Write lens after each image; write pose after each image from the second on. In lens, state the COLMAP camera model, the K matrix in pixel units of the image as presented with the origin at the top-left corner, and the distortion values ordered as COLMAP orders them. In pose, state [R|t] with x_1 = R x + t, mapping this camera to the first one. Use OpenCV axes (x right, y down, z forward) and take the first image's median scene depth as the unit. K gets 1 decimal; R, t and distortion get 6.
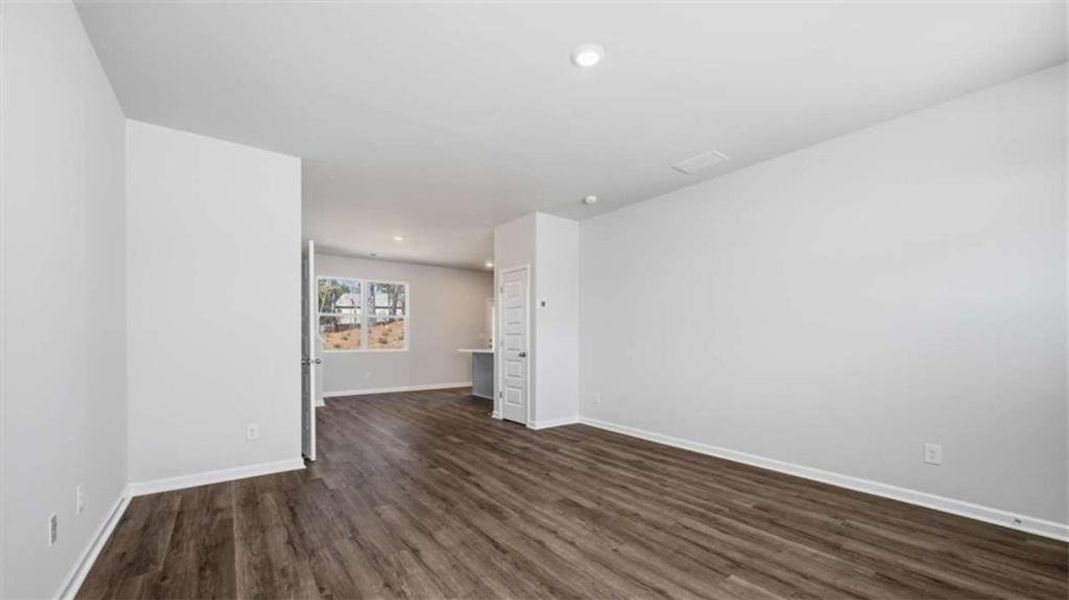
lens RADIAL K [[422.0, 0, 538.8], [0, 422.0, 335.7], [0, 0, 1]] dist [0.000309, -0.000140]
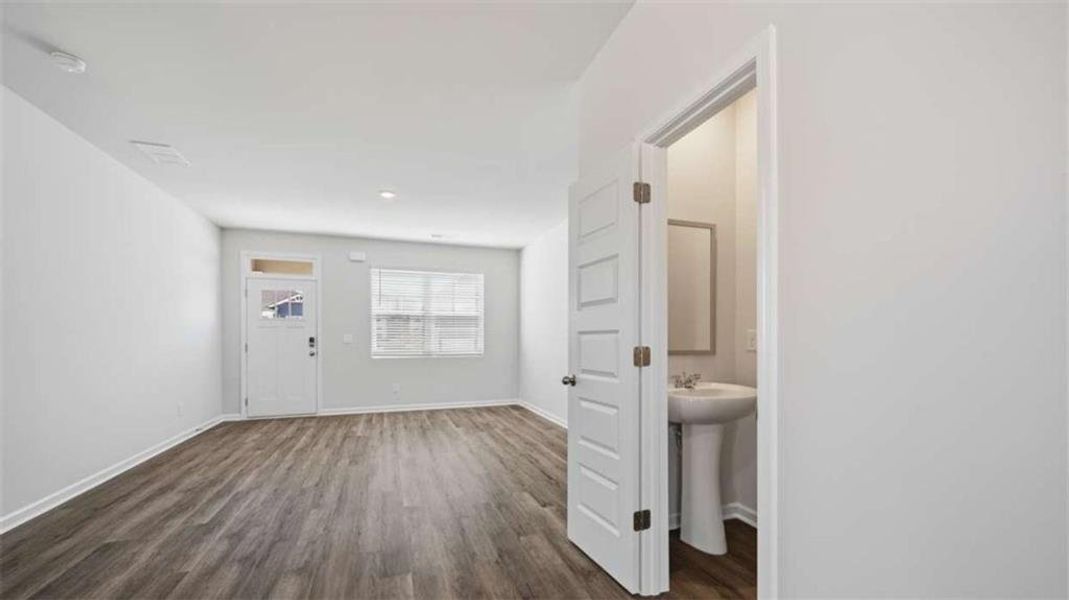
lens RADIAL K [[422.0, 0, 538.8], [0, 422.0, 335.7], [0, 0, 1]] dist [0.000309, -0.000140]
pose [[-0.957938, 0.003177, 0.286958, -0.833411], [0.000793, 0.999964, -0.008424, 0.001975], [-0.286974, -0.007842, -0.957906, 2.012632]]
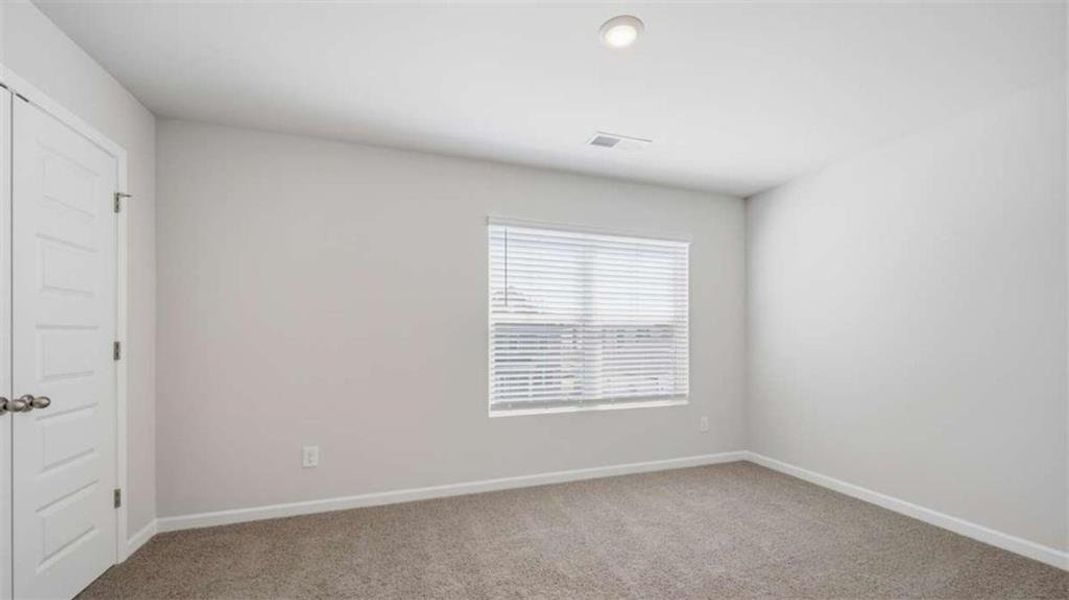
lens RADIAL K [[422.0, 0, 538.8], [0, 422.0, 335.7], [0, 0, 1]] dist [0.000309, -0.000140]
pose [[-0.956353, 0.000917, 0.292213, 0.187968], [-0.000661, 0.999986, -0.005301, -0.091970], [-0.292214, -0.005262, -0.956339, 1.120609]]
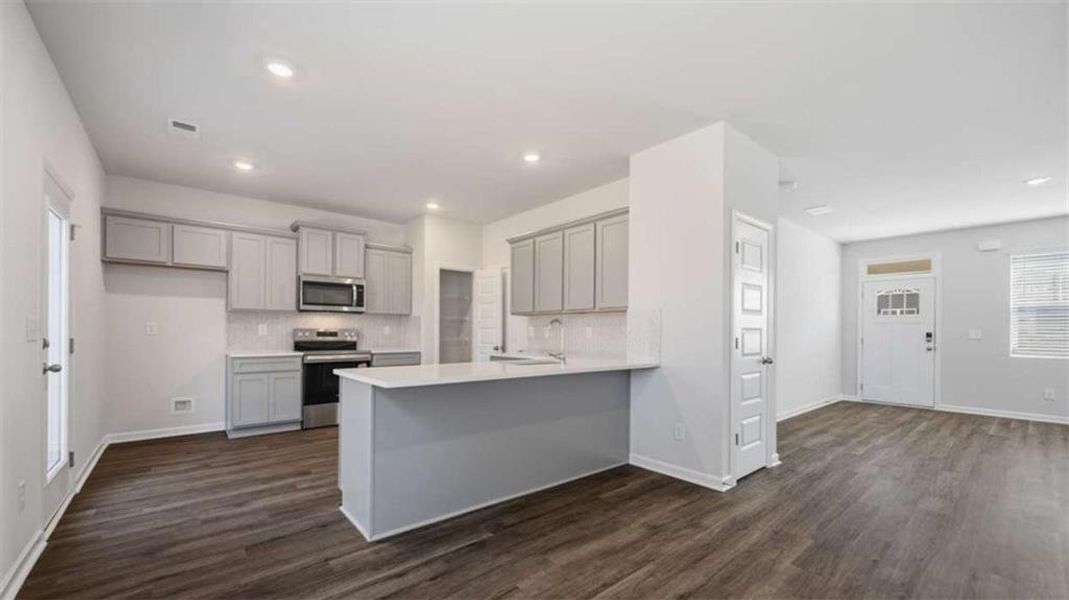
lens RADIAL K [[422.0, 0, 538.8], [0, 422.0, 335.7], [0, 0, 1]] dist [0.000309, -0.000140]
pose [[-0.068747, -0.008828, 0.997595, -1.156548], [-0.010321, 0.999914, 0.008137, 0.009796], [-0.997581, -0.009737, -0.068832, 2.451613]]
